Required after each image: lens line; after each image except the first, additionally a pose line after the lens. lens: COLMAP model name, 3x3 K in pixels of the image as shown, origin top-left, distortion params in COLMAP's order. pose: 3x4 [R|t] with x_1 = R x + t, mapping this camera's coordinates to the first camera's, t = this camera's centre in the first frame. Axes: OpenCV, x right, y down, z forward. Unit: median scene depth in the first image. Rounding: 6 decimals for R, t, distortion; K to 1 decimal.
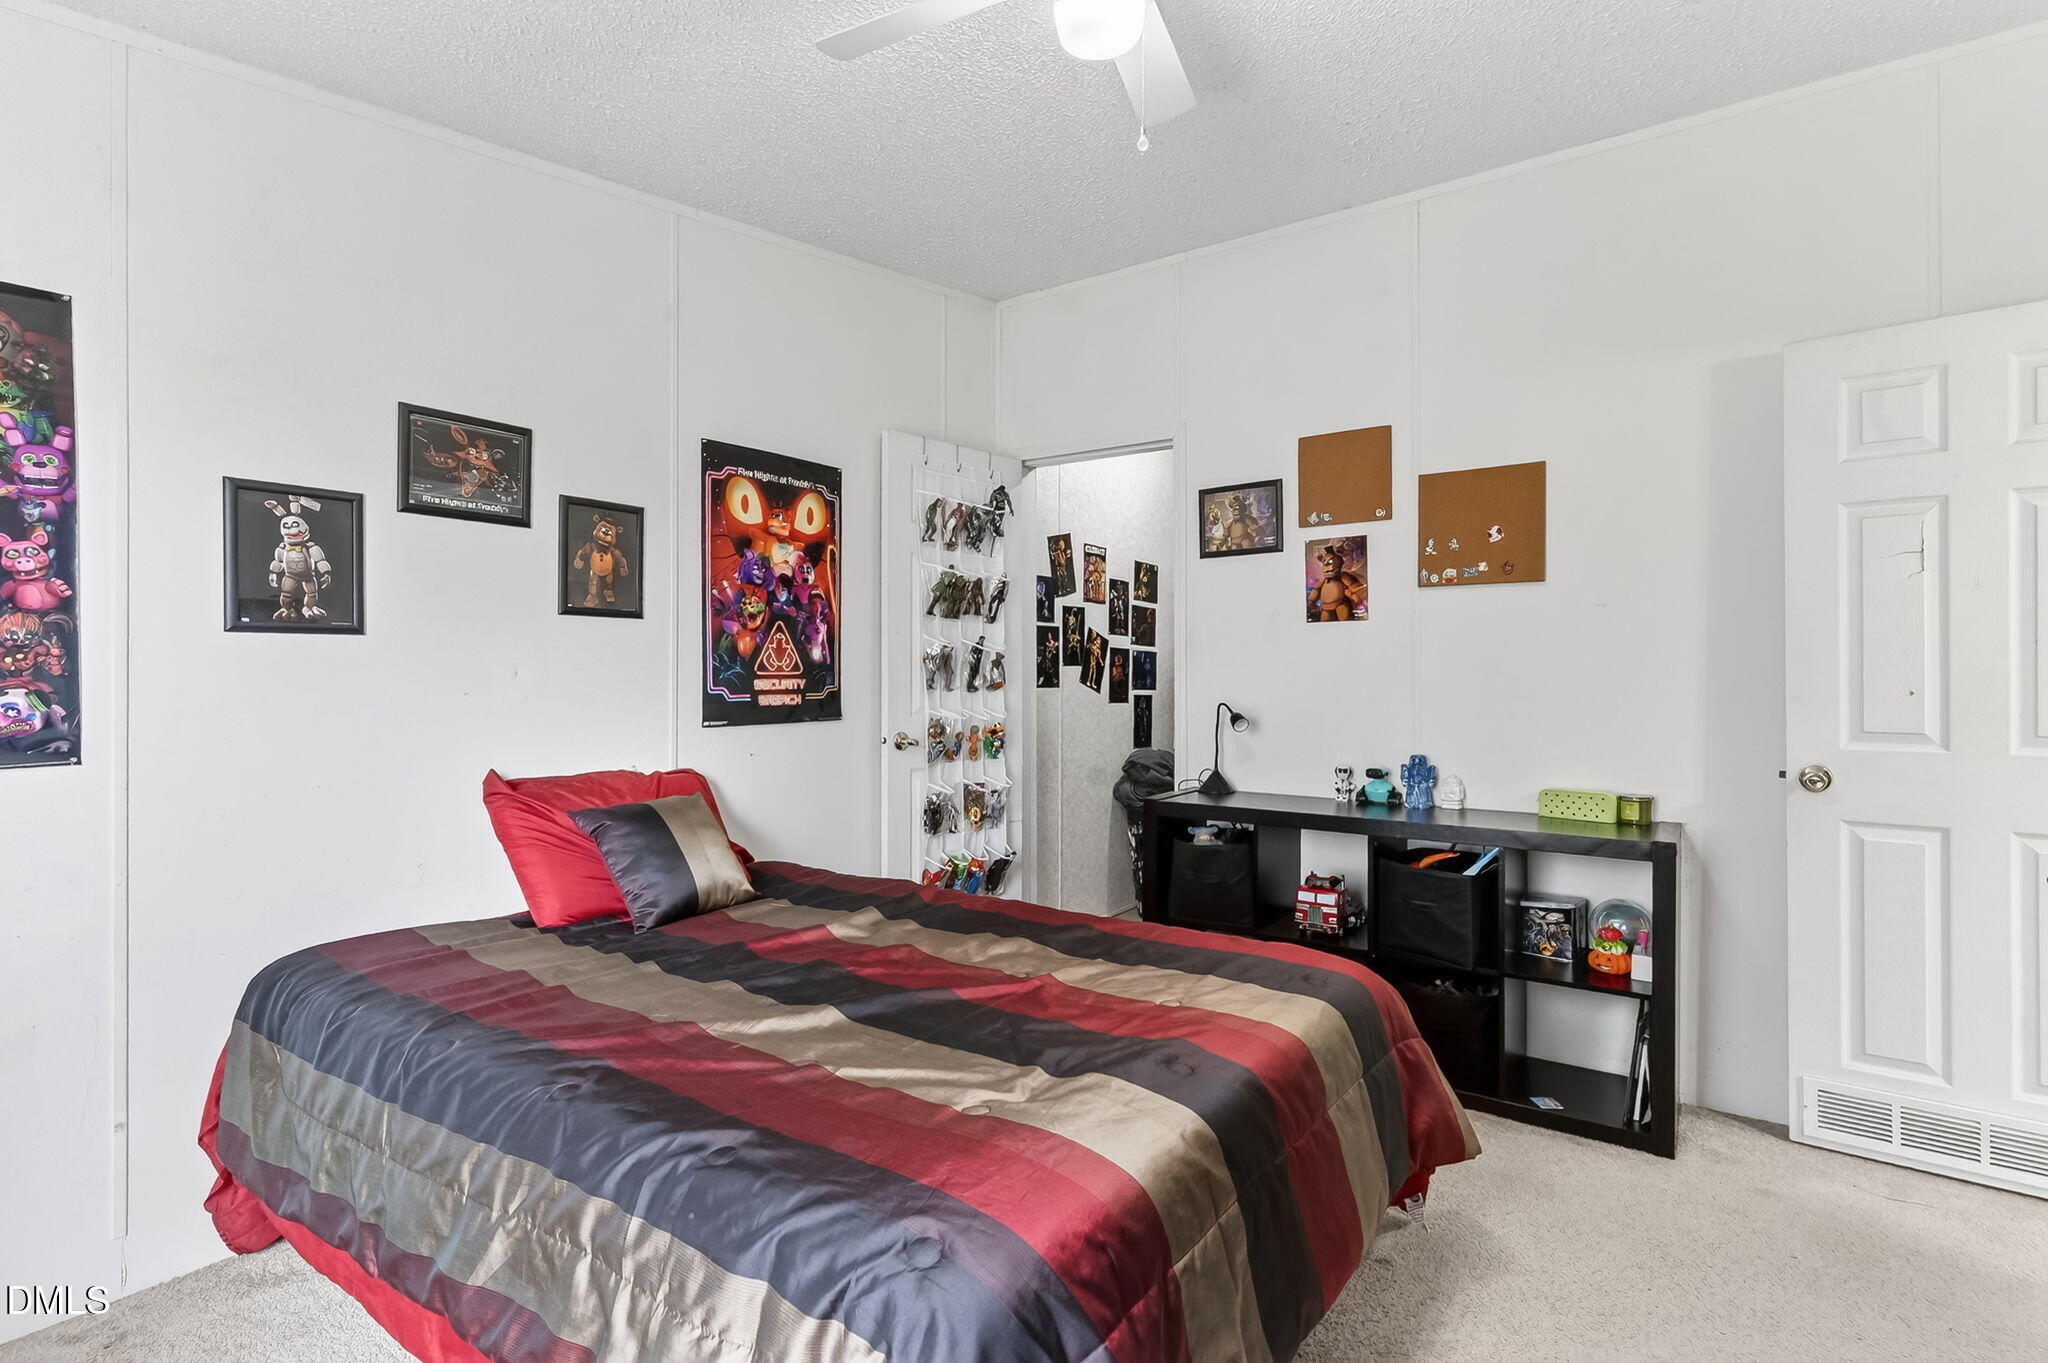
lens RADIAL K [[1068.5, 0, 1025.9], [0, 1068.5, 675.4], [0, 0, 1]] dist [-0.002386, 0.000038]
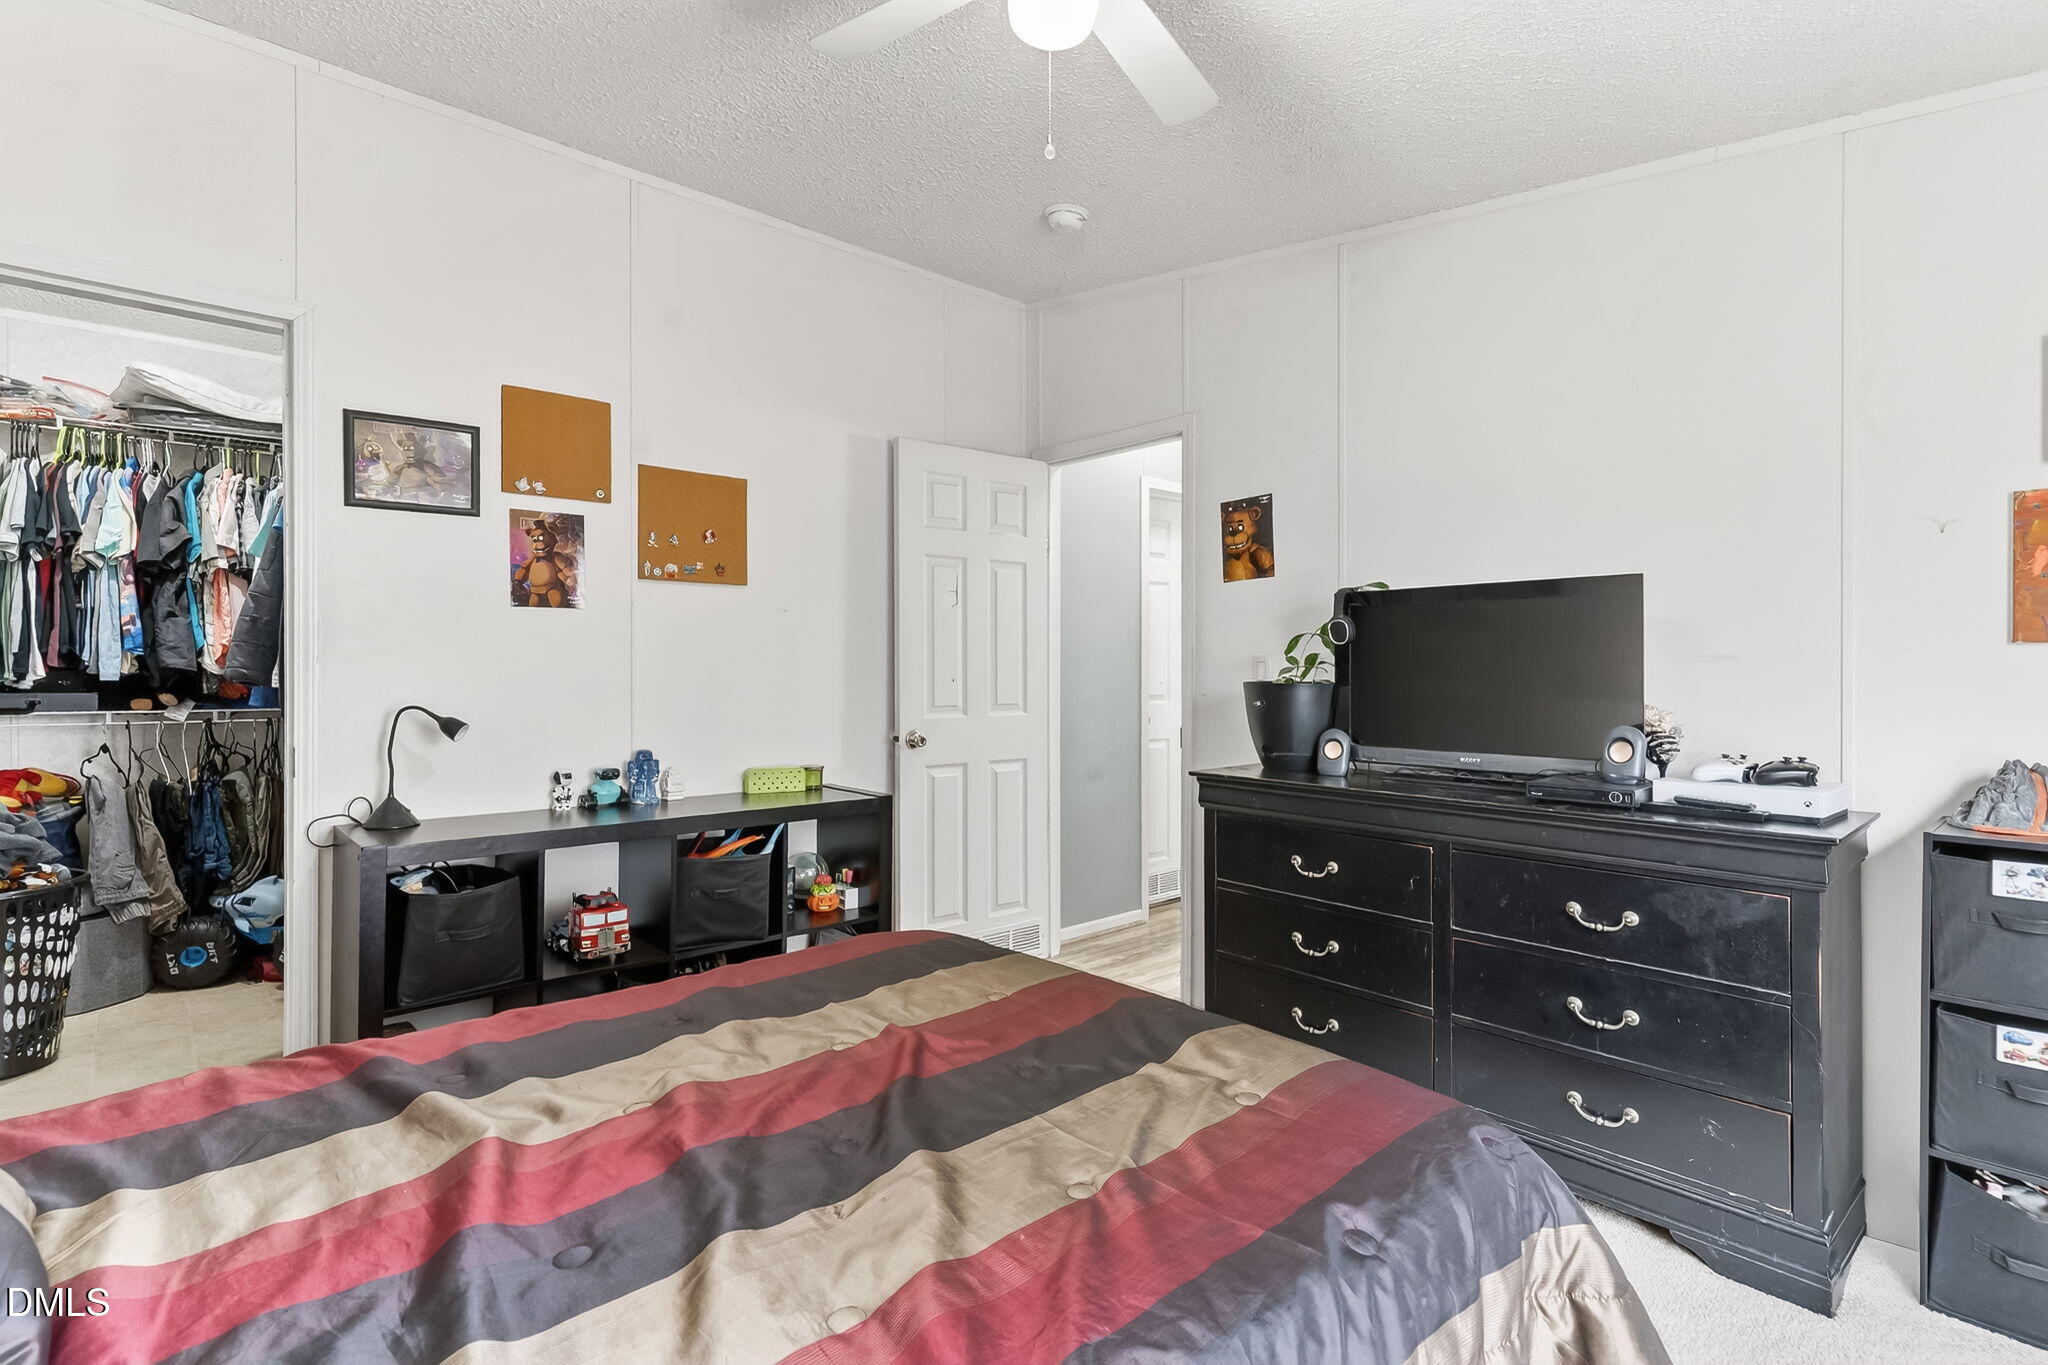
lens RADIAL K [[984.6, 0, 1023.4], [0, 984.6, 676.6], [0, 0, 1]] dist [-0.002263, 0.000756]
pose [[0.186916, -0.003479, 0.982370, -0.438329], [0.004010, 0.999988, 0.002778, 0.005721], [-0.982368, 0.003420, 0.186928, 0.472695]]
